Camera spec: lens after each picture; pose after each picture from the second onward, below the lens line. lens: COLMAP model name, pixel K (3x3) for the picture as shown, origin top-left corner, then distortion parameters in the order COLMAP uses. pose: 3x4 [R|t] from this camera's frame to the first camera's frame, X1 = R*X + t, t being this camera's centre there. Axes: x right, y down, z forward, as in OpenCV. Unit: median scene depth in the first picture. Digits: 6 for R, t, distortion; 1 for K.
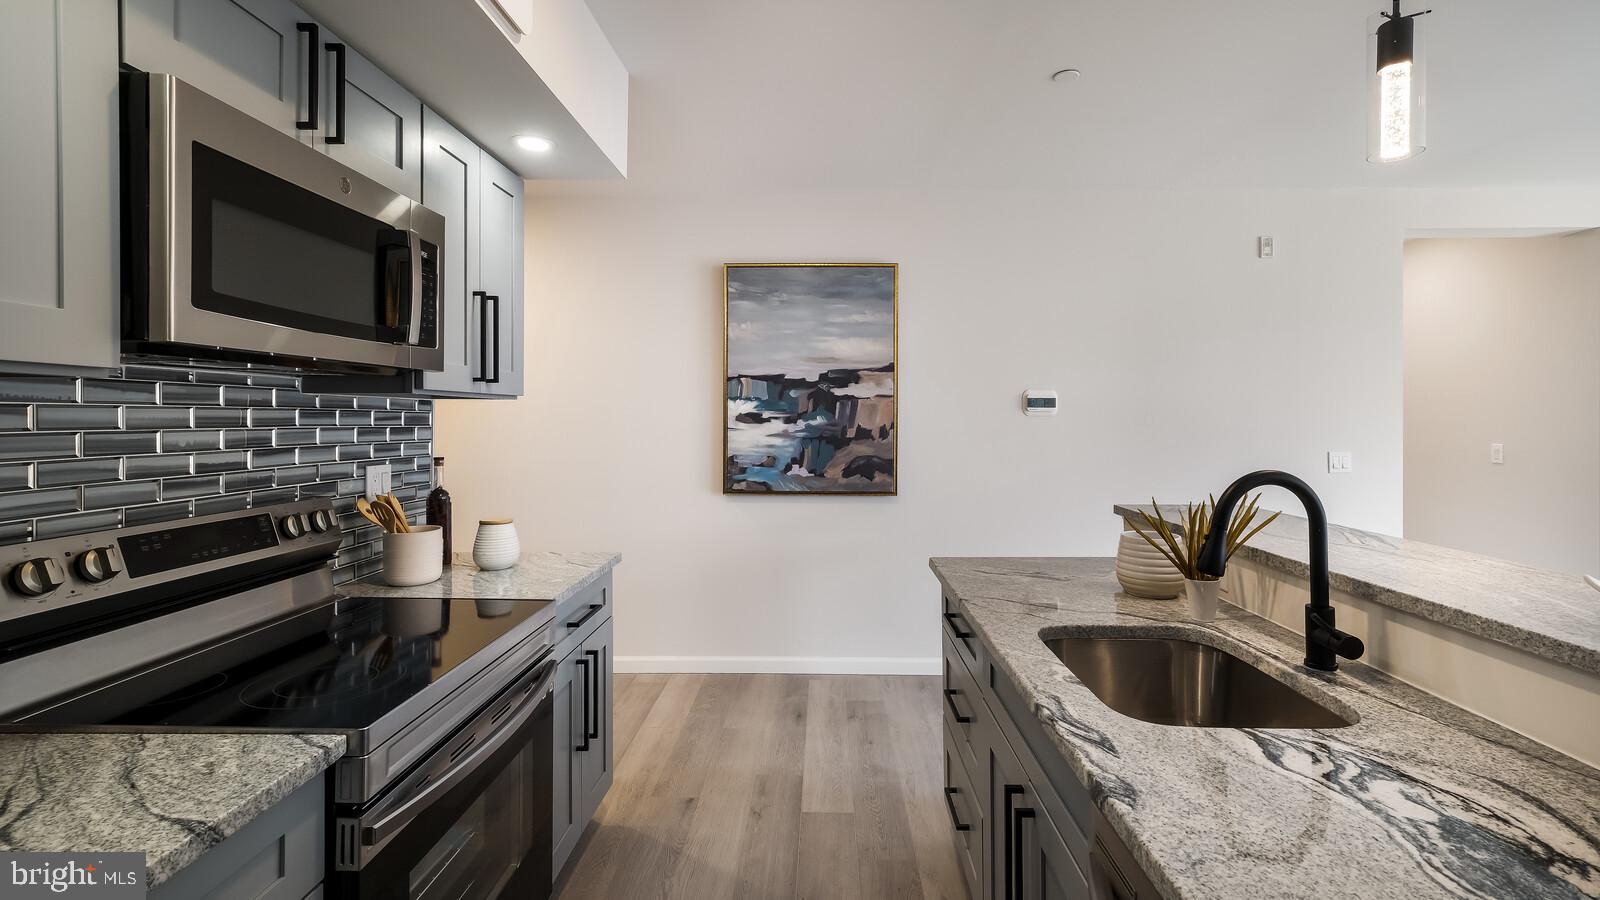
lens RADIAL K [[689.3, 0, 795.7], [0, 689.3, 420.4], [0, 0, 1]] dist [0.000897, 0.000146]
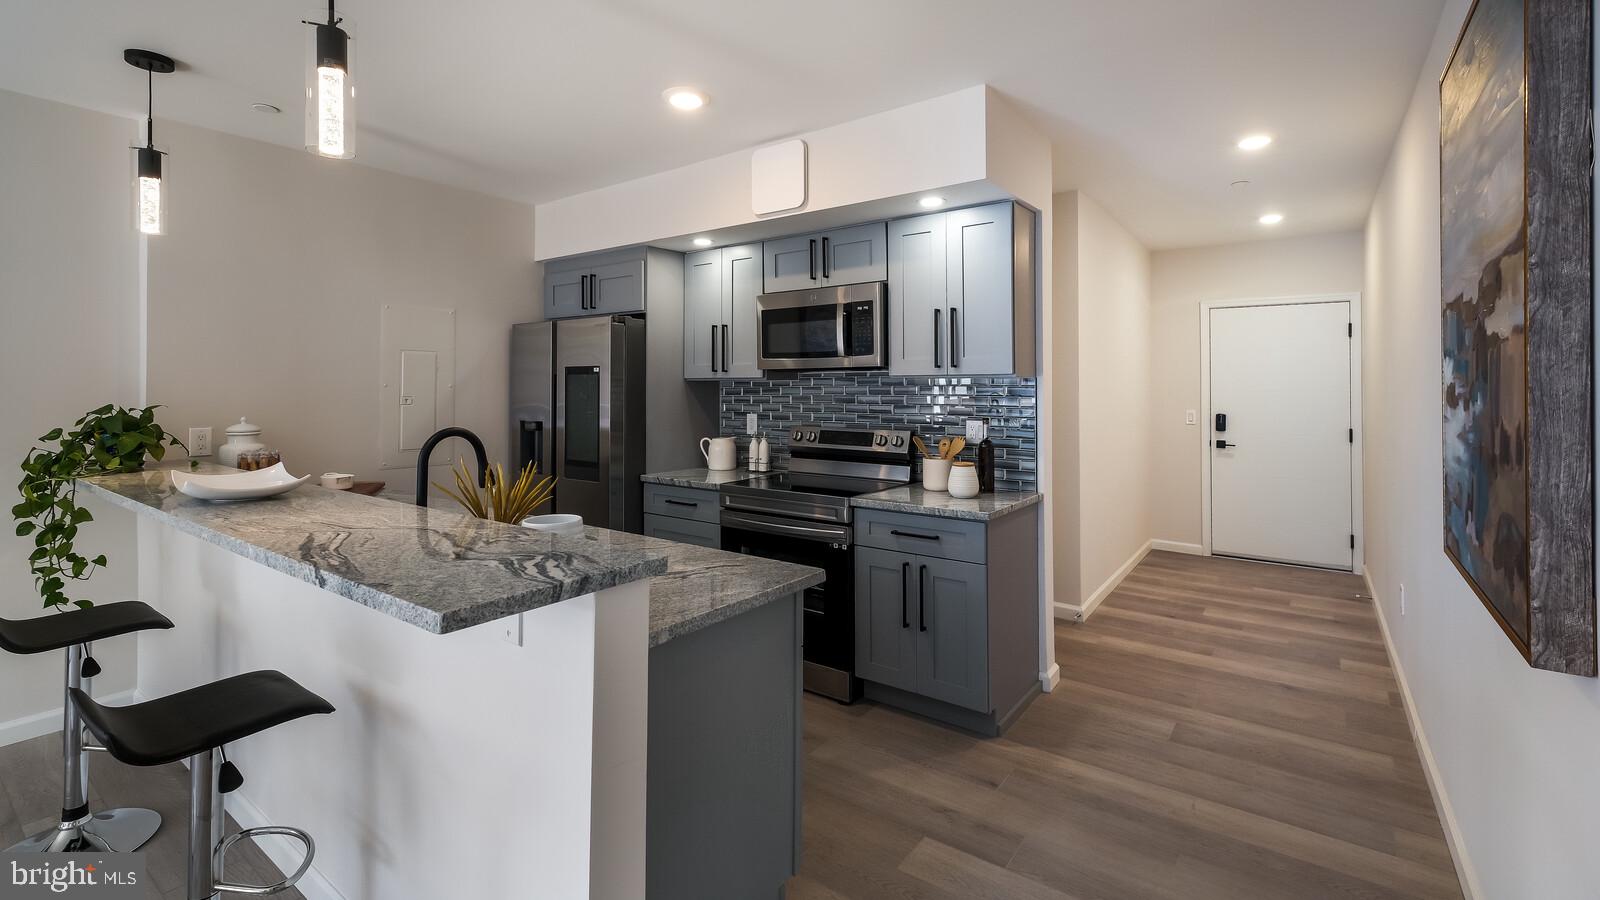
lens RADIAL K [[668.7, 0, 801.3], [0, 668.7, 378.7], [0, 0, 1]] dist [-0.000113, 0.000078]
pose [[-0.540439, -0.008878, -0.841336, 1.312367], [0.000019, 0.999944, -0.010564, -0.021777], [0.841383, -0.005725, -0.540409, 2.121083]]
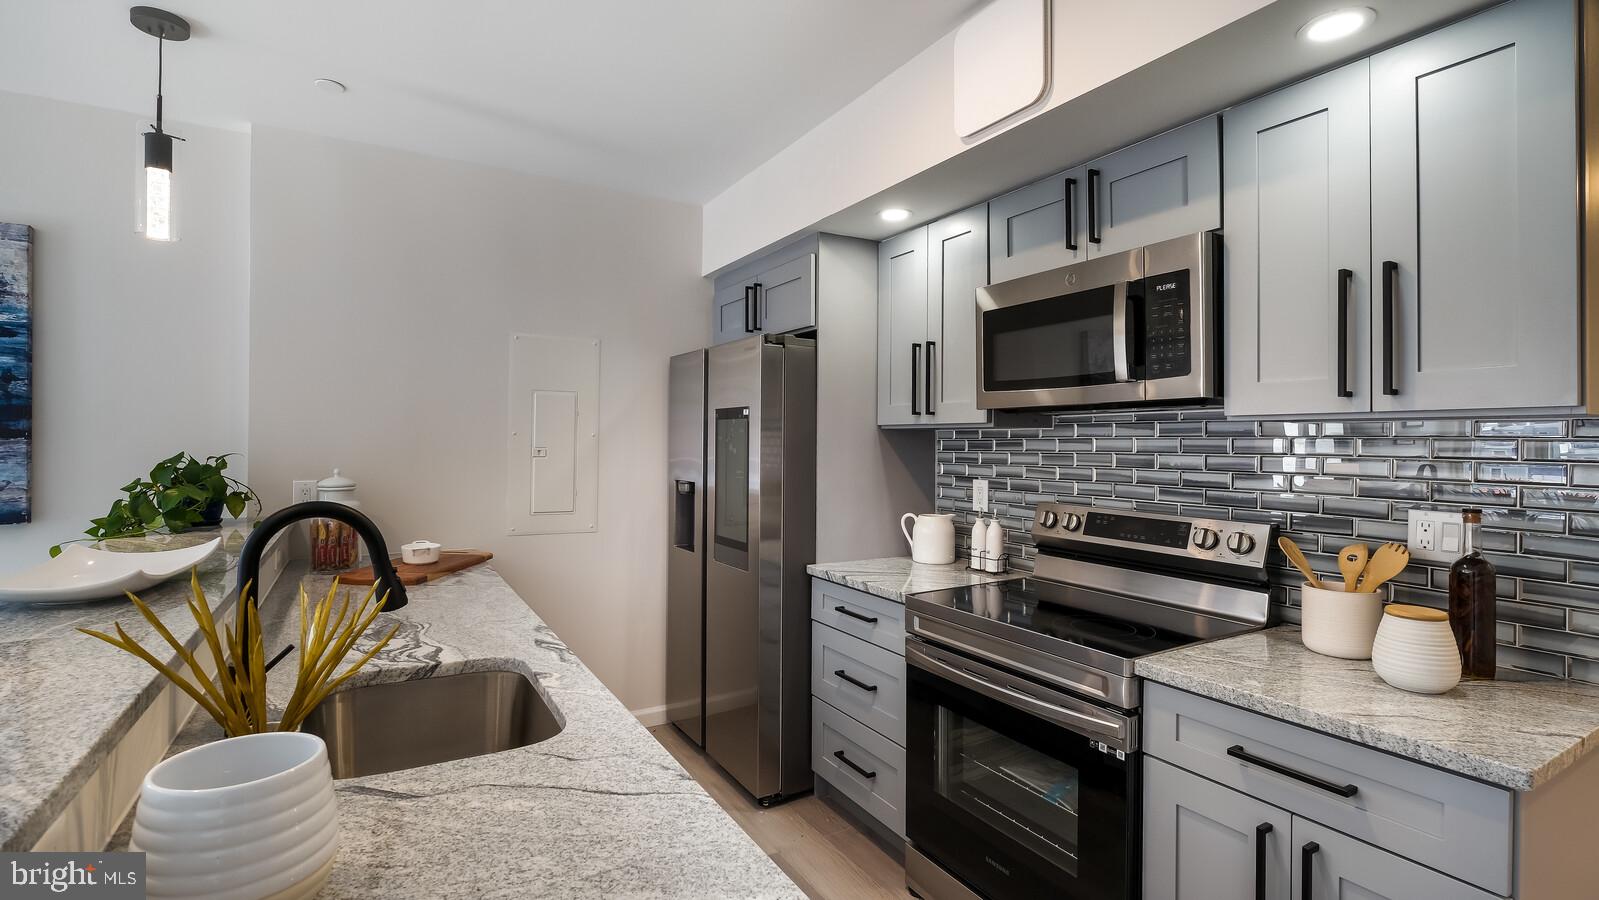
lens RADIAL K [[703.9, 0, 799.5], [0, 703.9, 438.4], [0, 0, 1]] dist [-0.007967, 0.000085]
pose [[-0.828981, -0.007406, -0.559227, 0.563535], [-0.007712, 0.999969, -0.001810, -0.010312], [0.559223, 0.002813, -0.829012, 1.756862]]
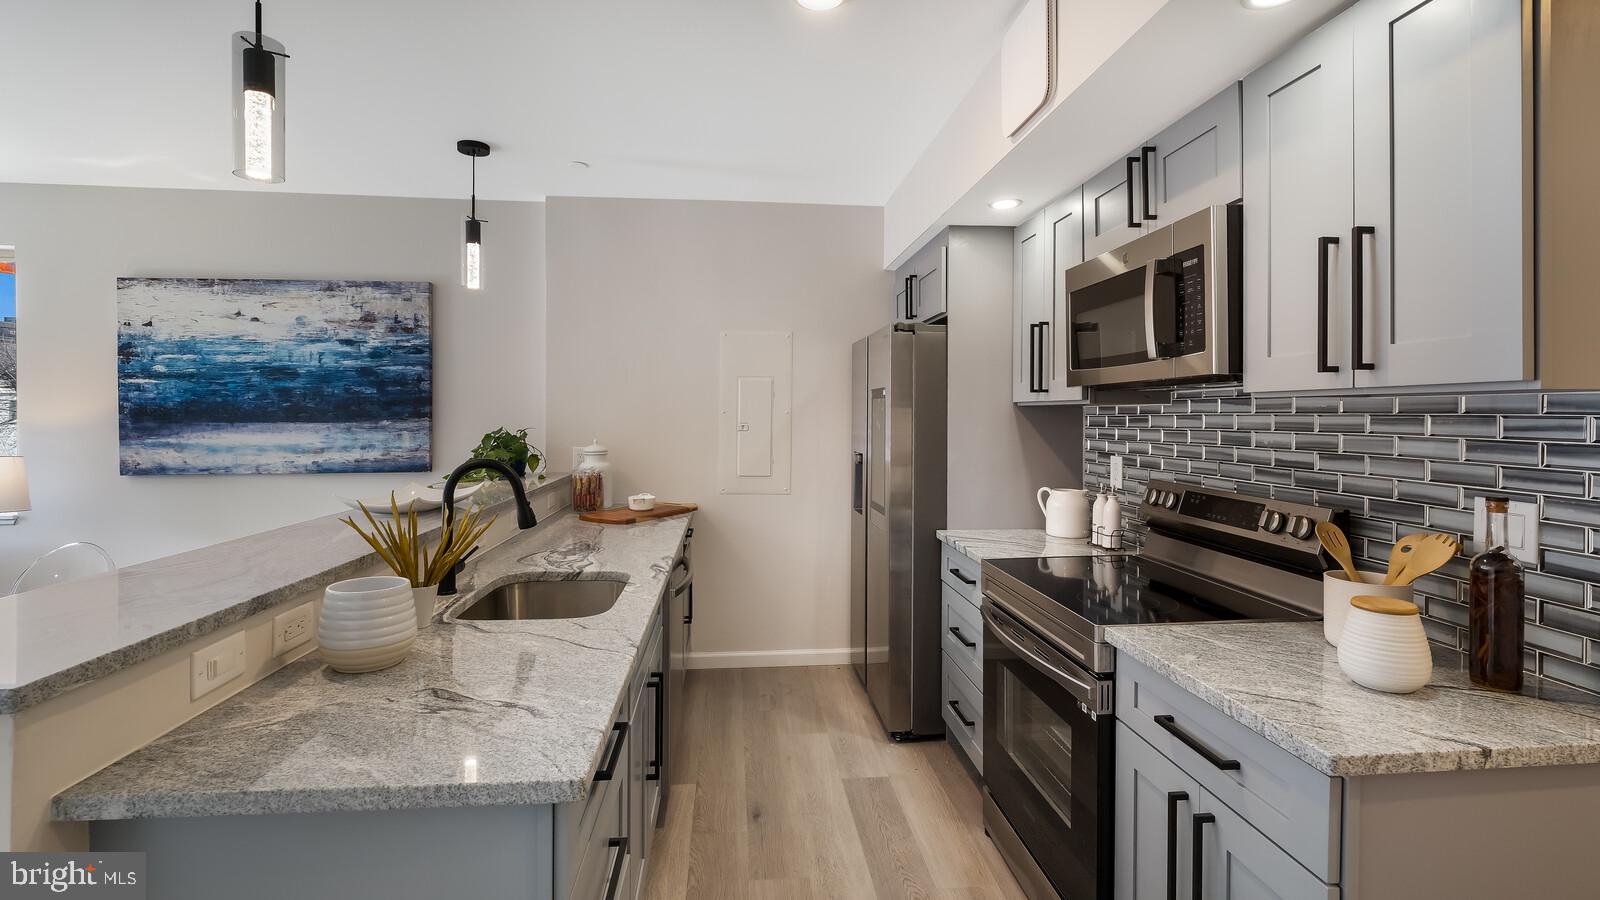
lens RADIAL K [[699.9, 0, 824.3], [0, 699.9, 417.2], [0, 0, 1]] dist [-0.002135, -0.000380]
pose [[-0.984160, -0.000115, -0.177283, 0.196782], [-0.001490, 0.999970, 0.007623, -0.023447], [0.177277, 0.007767, -0.984130, 2.163620]]
